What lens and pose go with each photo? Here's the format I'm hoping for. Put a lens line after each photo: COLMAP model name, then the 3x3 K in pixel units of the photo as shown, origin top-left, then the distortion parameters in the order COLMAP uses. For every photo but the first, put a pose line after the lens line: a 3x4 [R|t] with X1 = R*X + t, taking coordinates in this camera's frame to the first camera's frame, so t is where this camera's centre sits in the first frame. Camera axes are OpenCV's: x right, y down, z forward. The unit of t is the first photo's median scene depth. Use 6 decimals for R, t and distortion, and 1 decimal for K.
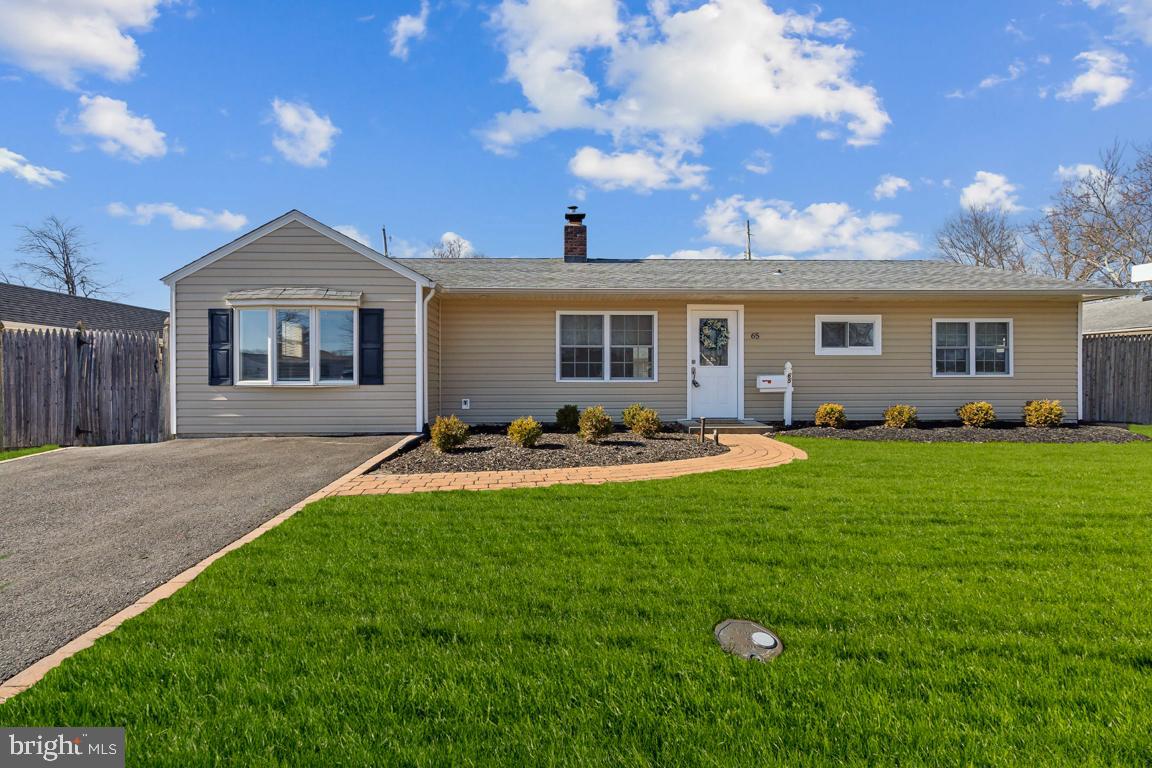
lens RADIAL K [[523.7, 0, 572.6], [0, 523.7, 384.2], [0, 0, 1]] dist [-0.001935, -0.000563]
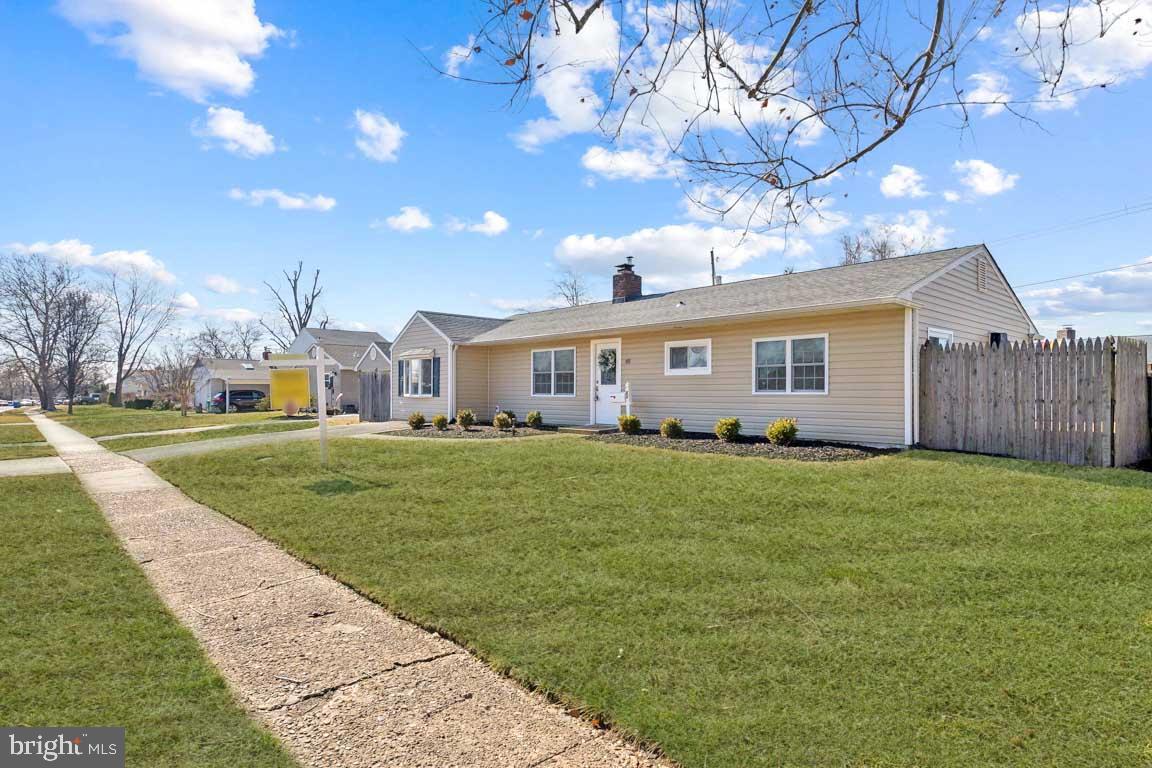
lens RADIAL K [[637.1, 0, 575.6], [0, 637.1, 391.5], [0, 0, 1]] dist [0.000534, 0.000143]
pose [[0.644392, 0.001959, -0.764693, 1.696013], [-0.011784, 0.999903, -0.007368, -0.006876], [0.764604, 0.013759, 0.644353, -0.114859]]
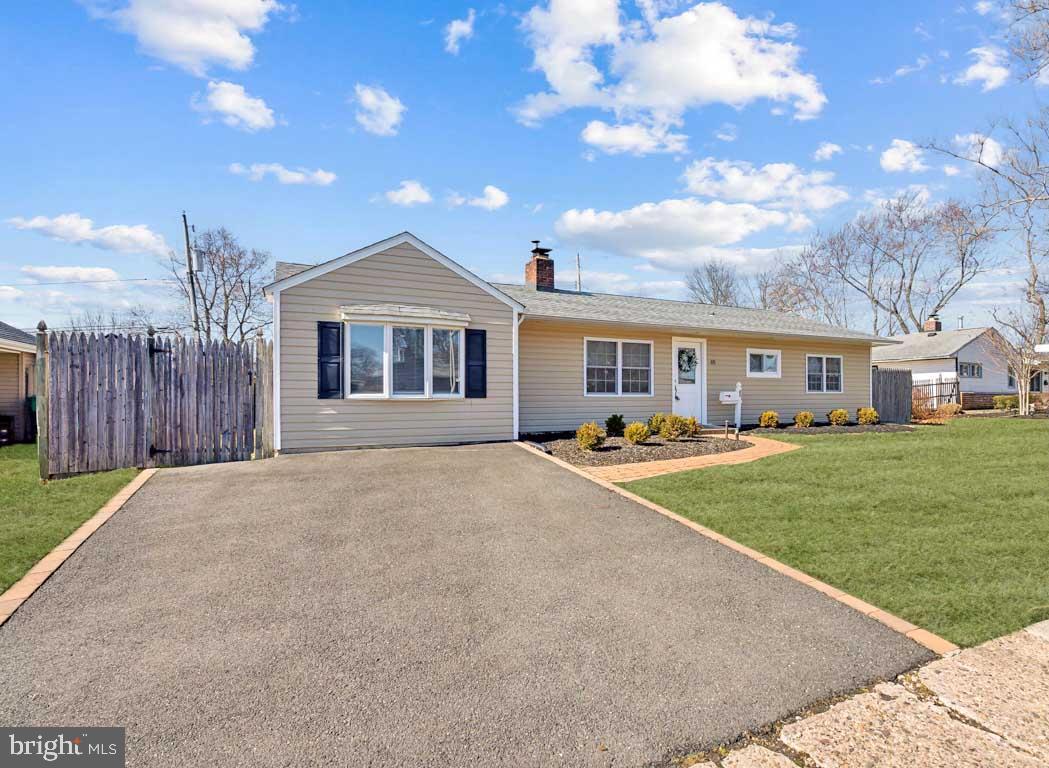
lens RADIAL K [[538.2, 0, 559.5], [0, 538.2, 396.6], [0, 0, 1]] dist [-0.011982, 0.000367]
pose [[0.908784, 0.000817, 0.417267, -0.681681], [0.003597, 0.999946, -0.009792, 0.009346], [-0.417252, 0.010399, 0.908731, -0.103088]]
